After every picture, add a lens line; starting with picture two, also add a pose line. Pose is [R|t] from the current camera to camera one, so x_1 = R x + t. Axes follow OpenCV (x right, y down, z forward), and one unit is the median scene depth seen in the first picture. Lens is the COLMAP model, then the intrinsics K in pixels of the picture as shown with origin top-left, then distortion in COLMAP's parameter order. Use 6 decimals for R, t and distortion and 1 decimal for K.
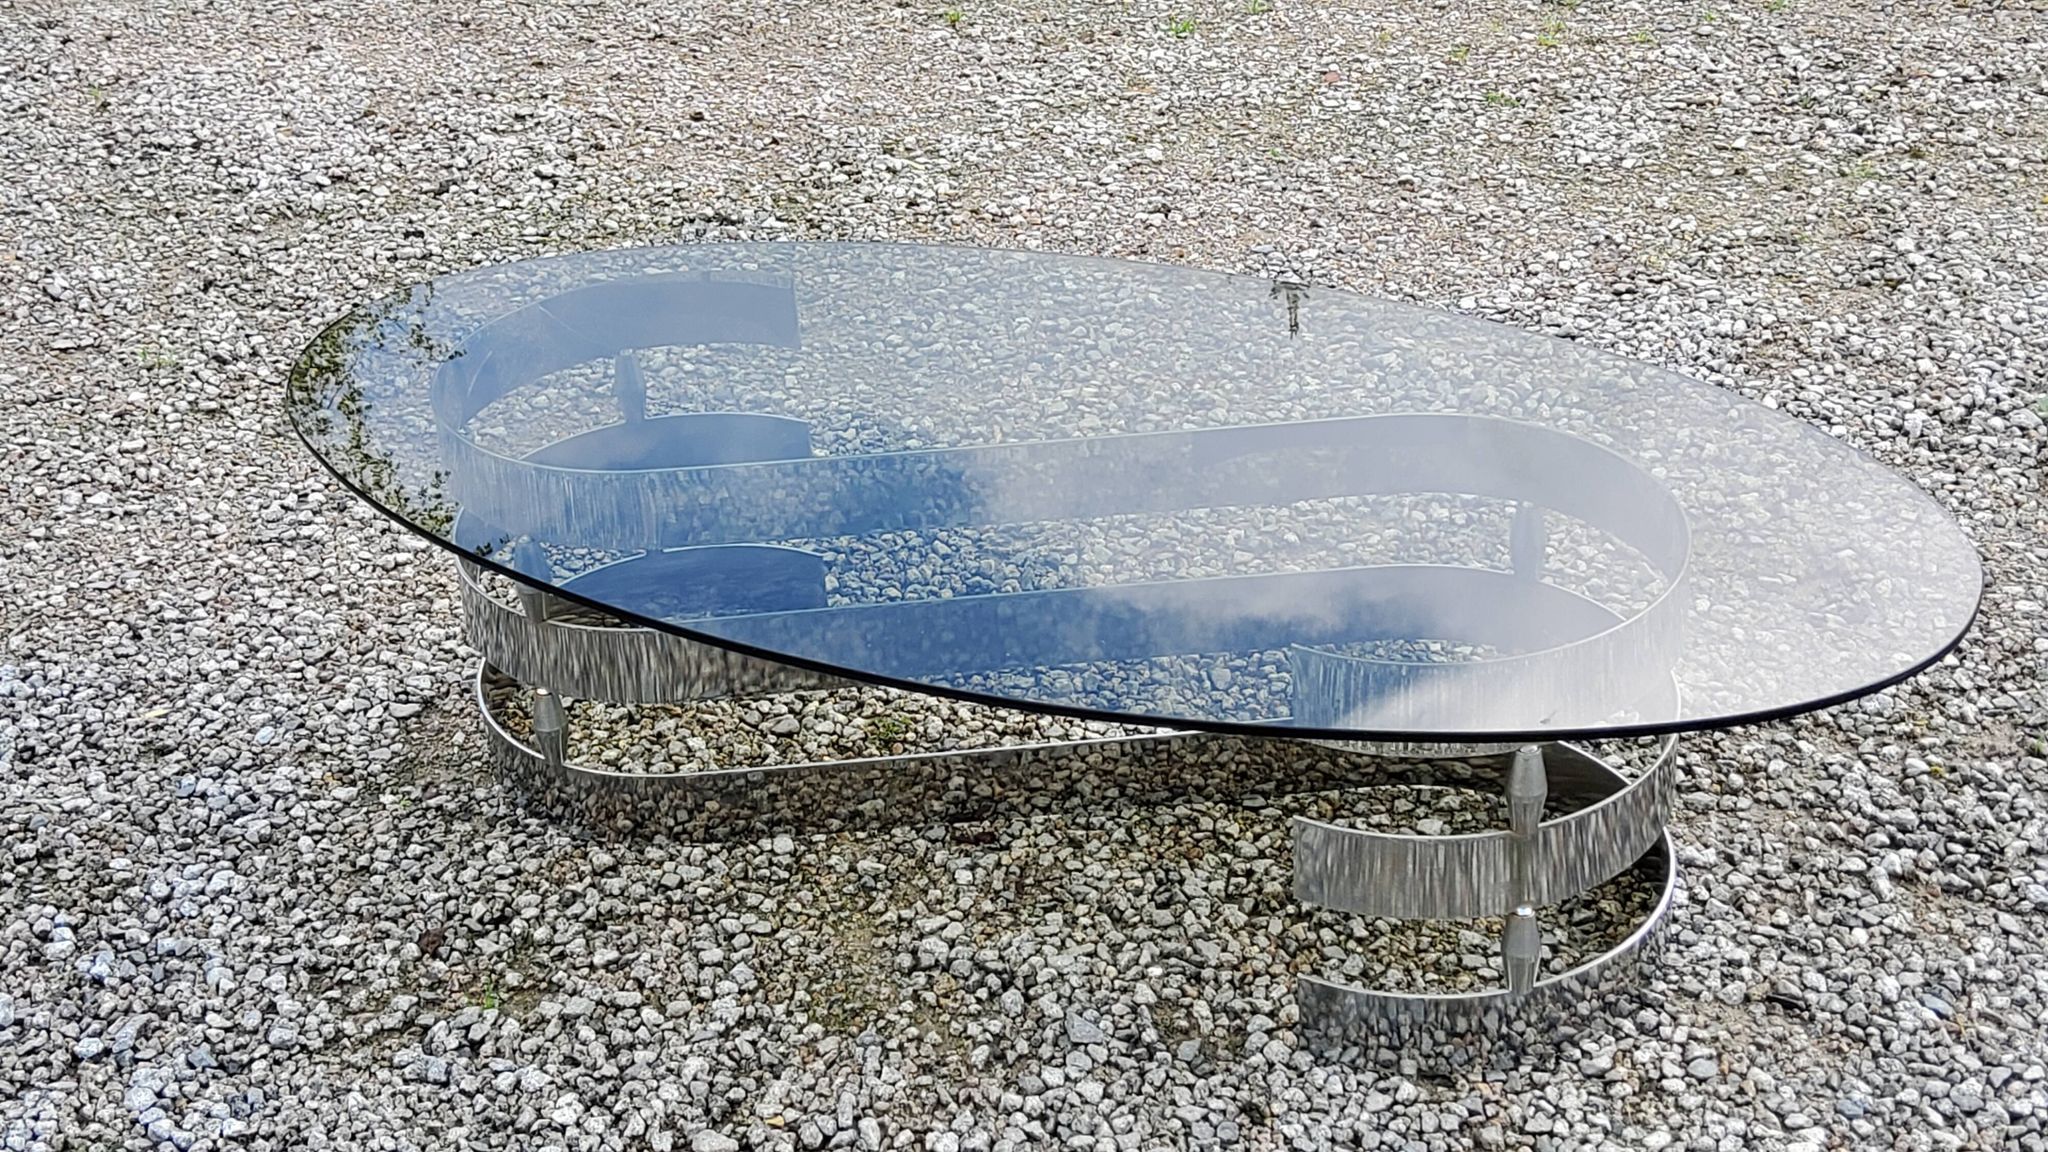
lens RADIAL K [[3061.6, 0, 1016.7], [0, 3061.6, 571.3], [0, 0, 1]] dist [0.111258, 0.000000]
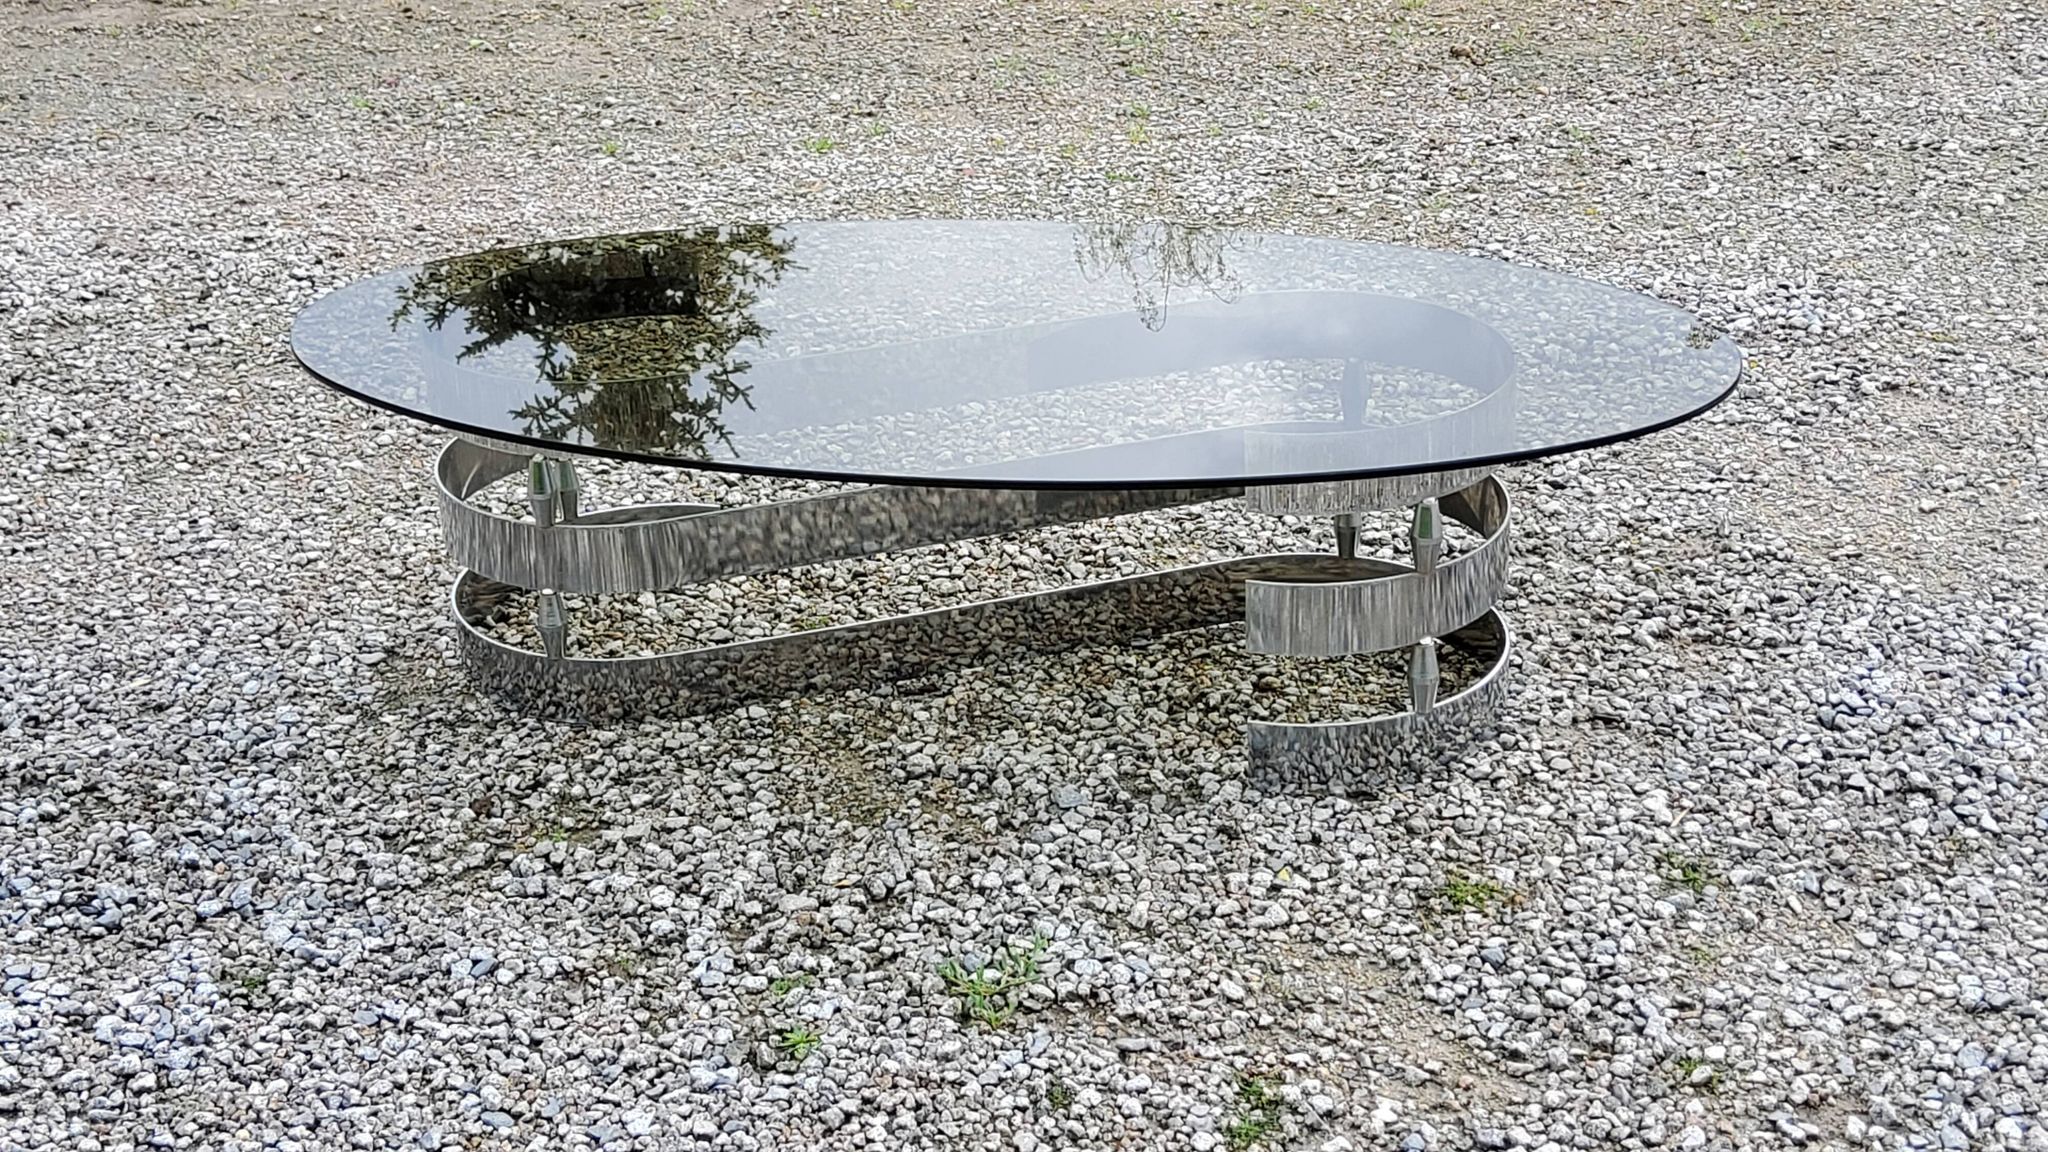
lens RADIAL K [[3061.6, 0, 1025.0], [0, 3061.6, 569.7], [0, 0, 1]] dist [0.111258, 0.000000]
pose [[0.971758, -0.080663, 0.221765, -0.238484], [0.103559, 0.990208, -0.093617, 0.160001], [-0.212042, 0.113939, 0.970596, -0.166914]]
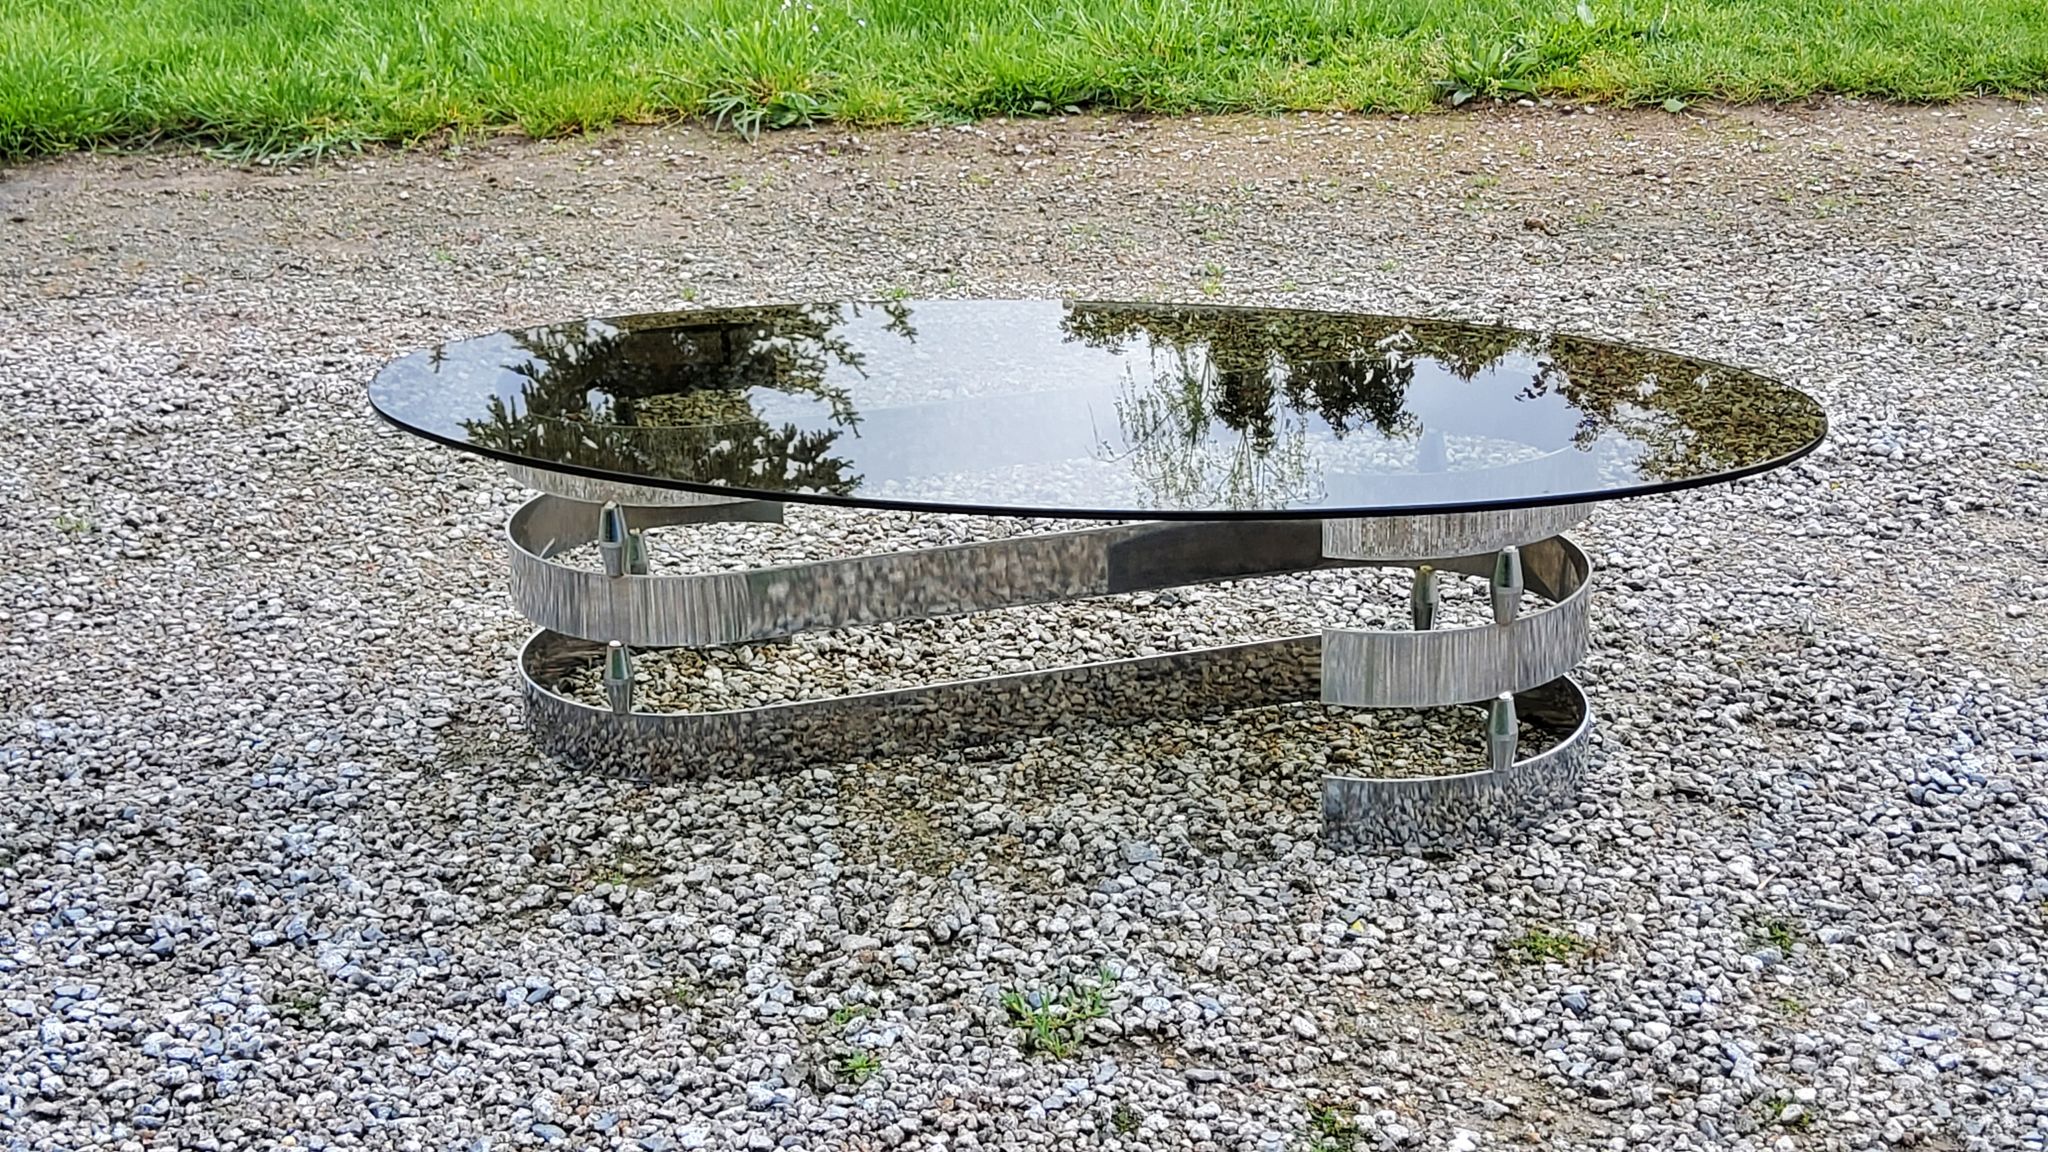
lens RADIAL K [[3061.6, 0, 1027.1], [0, 3061.6, 580.9], [0, 0, 1]] dist [0.111258, 0.000000]
pose [[0.977176, -0.043904, 0.207846, -0.244227], [0.082636, 0.979909, -0.181518, 0.240252], [-0.195701, 0.194550, 0.961172, -0.140787]]
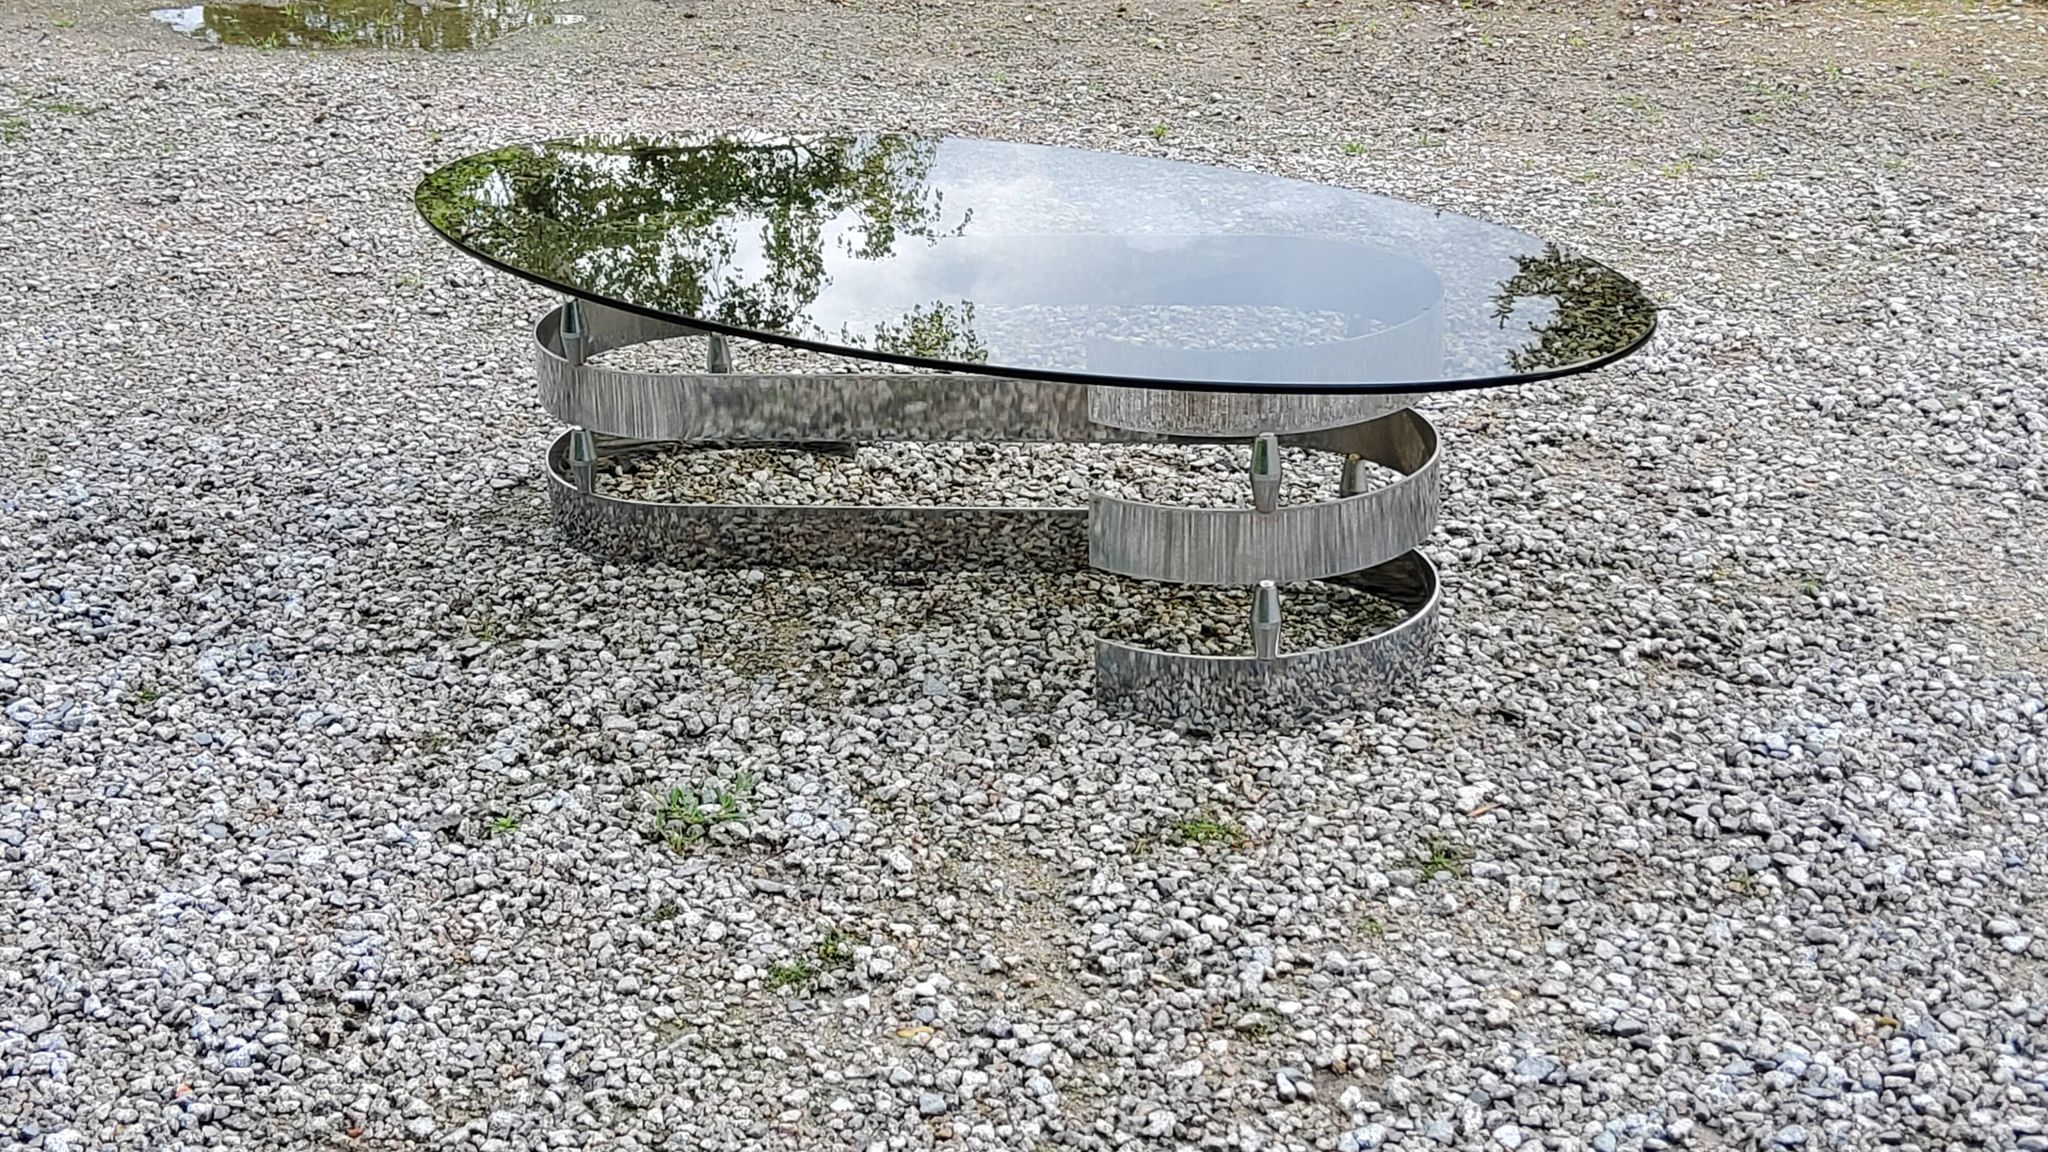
lens RADIAL K [[3061.6, 0, 1027.2], [0, 3061.6, 584.3], [0, 0, 1]] dist [0.111258, 0.000000]
pose [[0.982323, 0.089195, -0.164576, 0.238916], [-0.110555, 0.985908, -0.125553, 0.241199], [0.151058, 0.141529, 0.978341, -0.186269]]
